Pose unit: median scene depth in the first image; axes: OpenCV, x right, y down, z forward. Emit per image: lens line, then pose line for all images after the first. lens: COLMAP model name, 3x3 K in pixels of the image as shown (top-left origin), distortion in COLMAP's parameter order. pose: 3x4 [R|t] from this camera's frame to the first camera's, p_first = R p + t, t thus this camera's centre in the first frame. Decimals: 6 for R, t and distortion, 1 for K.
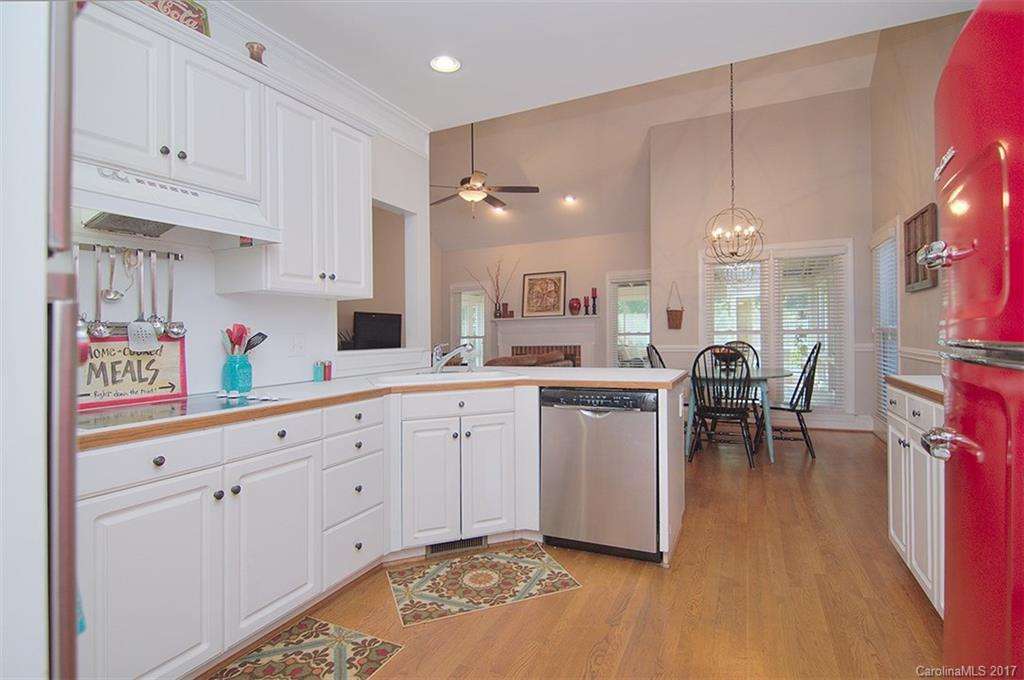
lens RADIAL K [[500.7, 0, 513.2], [0, 500.7, 326.5], [0, 0, 1]] dist [-0.022138, -0.002088]
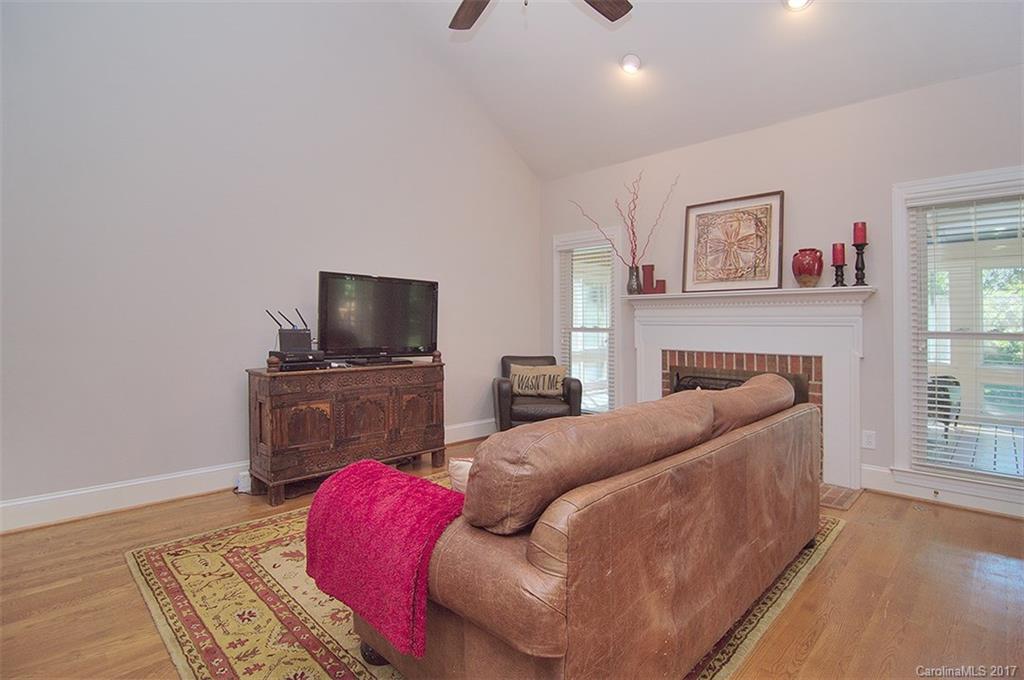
lens RADIAL K [[510.9, 0, 510.9], [0, 510.9, 299.2], [0, 0, 1]] dist [-0.002693, -0.000832]
pose [[0.942349, 0.007609, -0.334544, 0.027962], [-0.016218, 0.999605, -0.022947, 0.002611], [0.334237, 0.027050, 0.942101, 0.493920]]
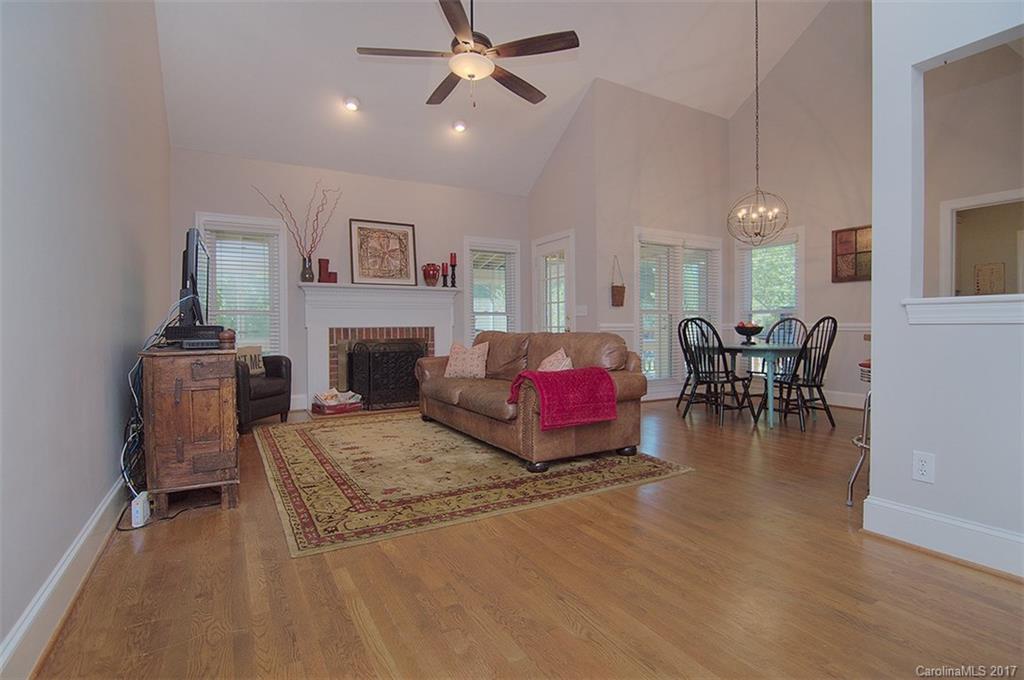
lens RADIAL K [[495.8, 0, 514.1], [0, 495.8, 346.0], [0, 0, 1]] dist [0.001039, -0.000362]
pose [[0.554998, -0.022790, 0.831540, -0.431038], [-0.018339, 0.999046, 0.039621, 0.035413], [-0.831650, -0.037240, 0.554051, 0.484598]]
